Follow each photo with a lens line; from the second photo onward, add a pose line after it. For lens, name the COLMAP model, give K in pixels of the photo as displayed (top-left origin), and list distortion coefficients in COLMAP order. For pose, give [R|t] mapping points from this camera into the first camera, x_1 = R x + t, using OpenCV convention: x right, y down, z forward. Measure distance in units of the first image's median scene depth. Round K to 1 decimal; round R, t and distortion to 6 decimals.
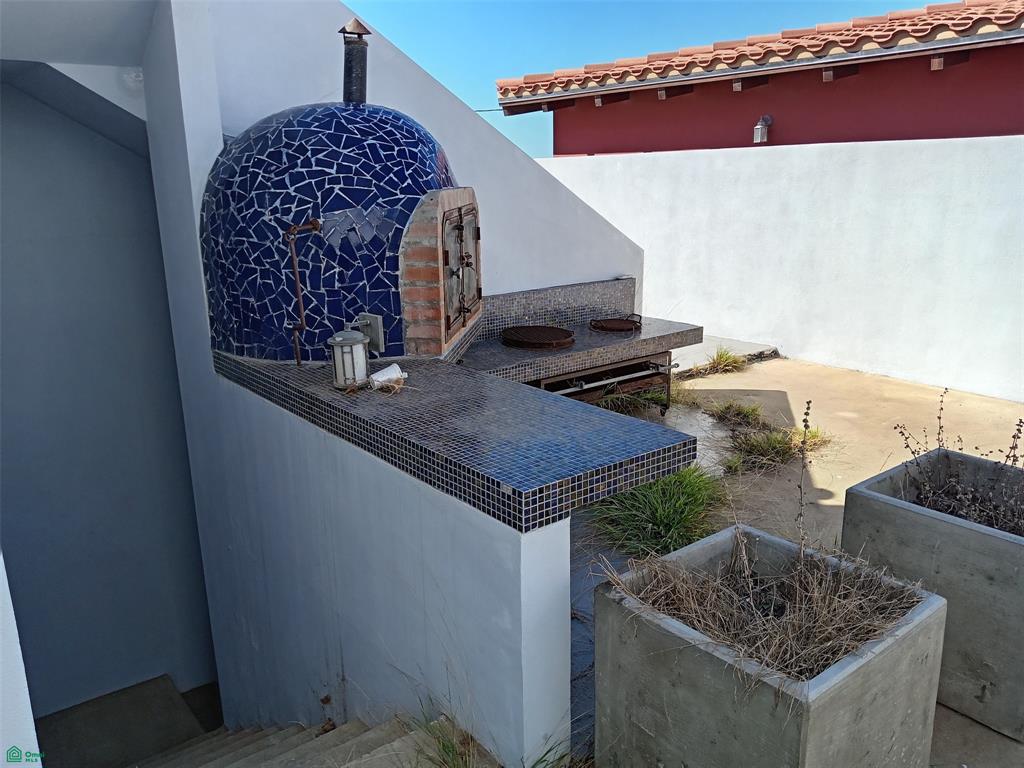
lens RADIAL K [[810.9, 0, 512.0], [0, 810.9, 384.0], [0, 0, 1]] dist [0.056577, -0.114302]
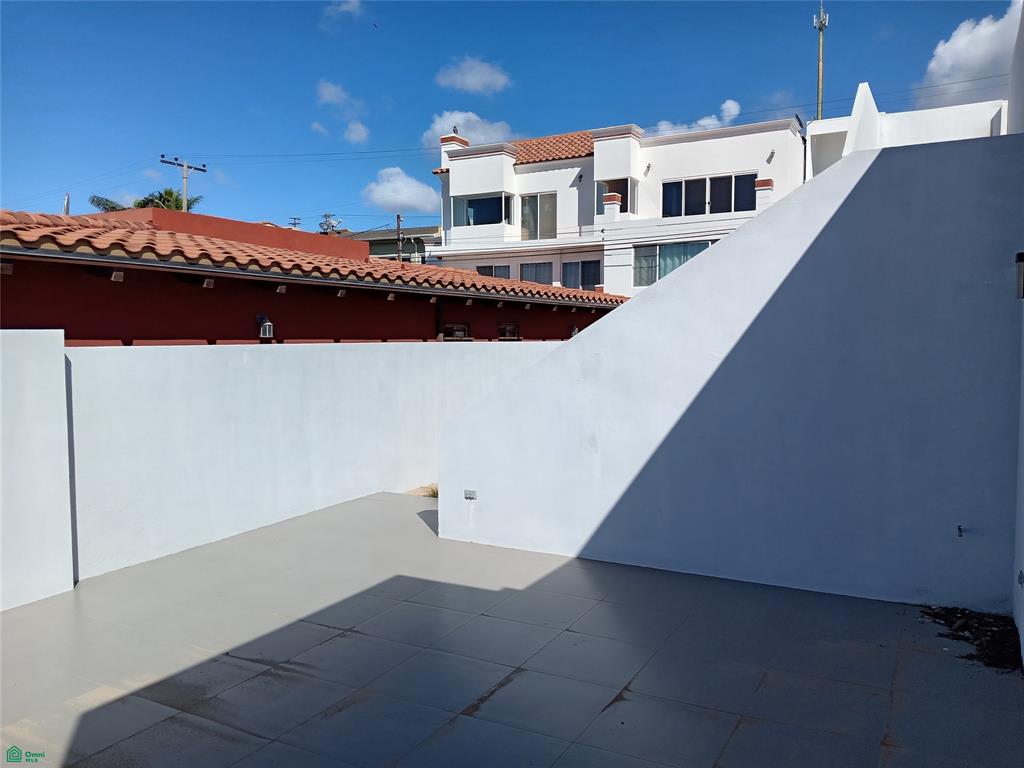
lens RADIAL K [[791.6, 0, 512.0], [0, 791.6, 384.0], [0, 0, 1]] dist [0.104556, -0.184524]
pose [[-0.422404, -0.016593, 0.906256, -0.845190], [0.258759, 0.956017, 0.138111, -0.306992], [-0.868688, 0.292841, -0.399532, 1.192487]]
